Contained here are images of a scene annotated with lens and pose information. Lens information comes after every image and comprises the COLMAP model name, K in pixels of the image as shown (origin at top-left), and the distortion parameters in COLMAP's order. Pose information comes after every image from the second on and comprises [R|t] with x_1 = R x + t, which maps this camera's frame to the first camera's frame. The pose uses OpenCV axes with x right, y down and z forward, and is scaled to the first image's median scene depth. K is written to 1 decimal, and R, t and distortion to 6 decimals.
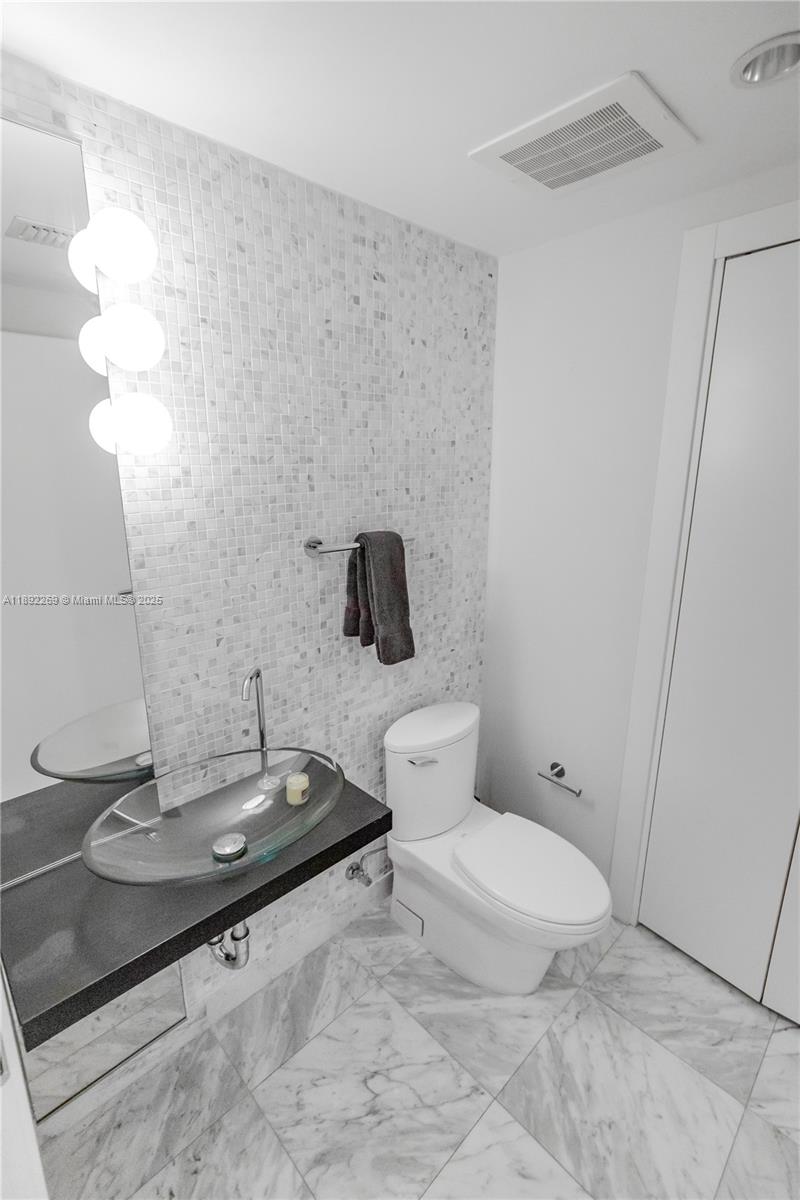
lens RADIAL K [[541.3, 0, 421.9], [0, 541.3, 582.1], [0, 0, 1]] dist [-0.020351, 0.008349]
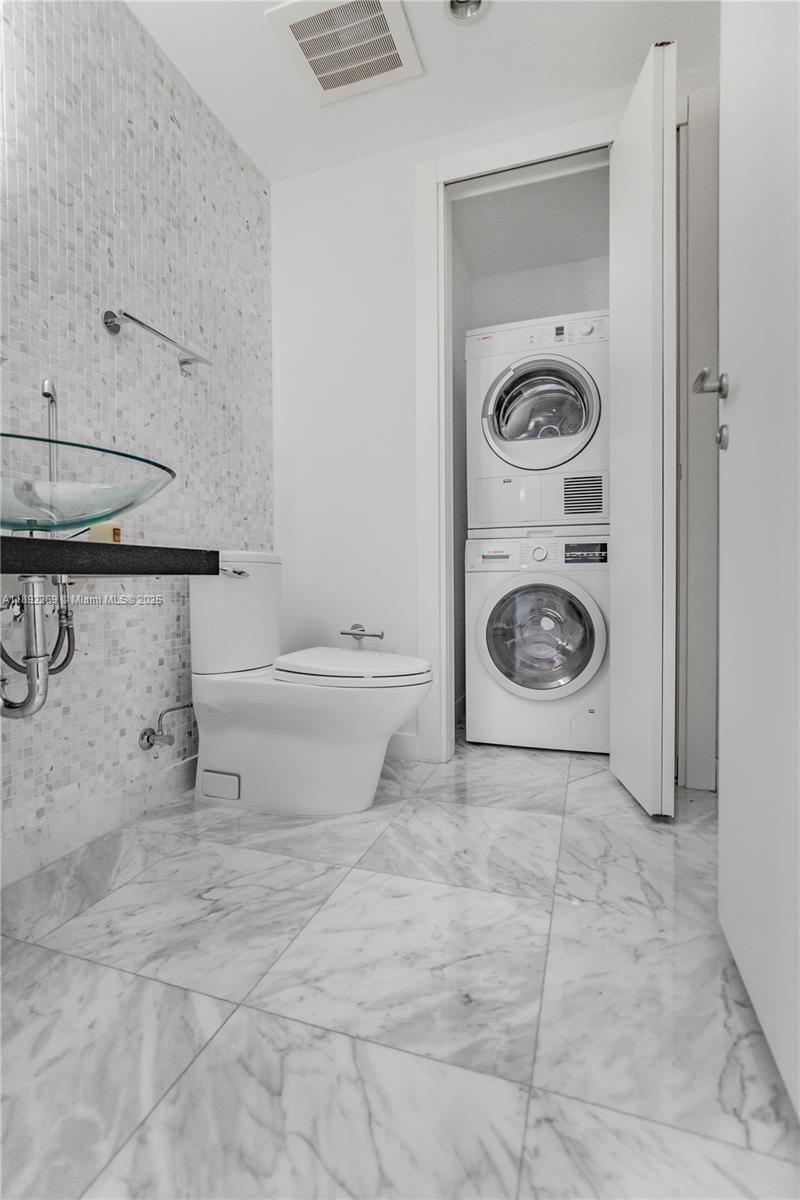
lens RADIAL K [[541.3, 0, 407.9], [0, 541.3, 596.1], [0, 0, 1]] dist [-0.020351, 0.008349]
pose [[0.892718, -0.026178, 0.449856, -0.160056], [0.126656, 0.972643, -0.194743, 0.619215], [-0.432451, 0.230827, 0.871611, 0.042915]]
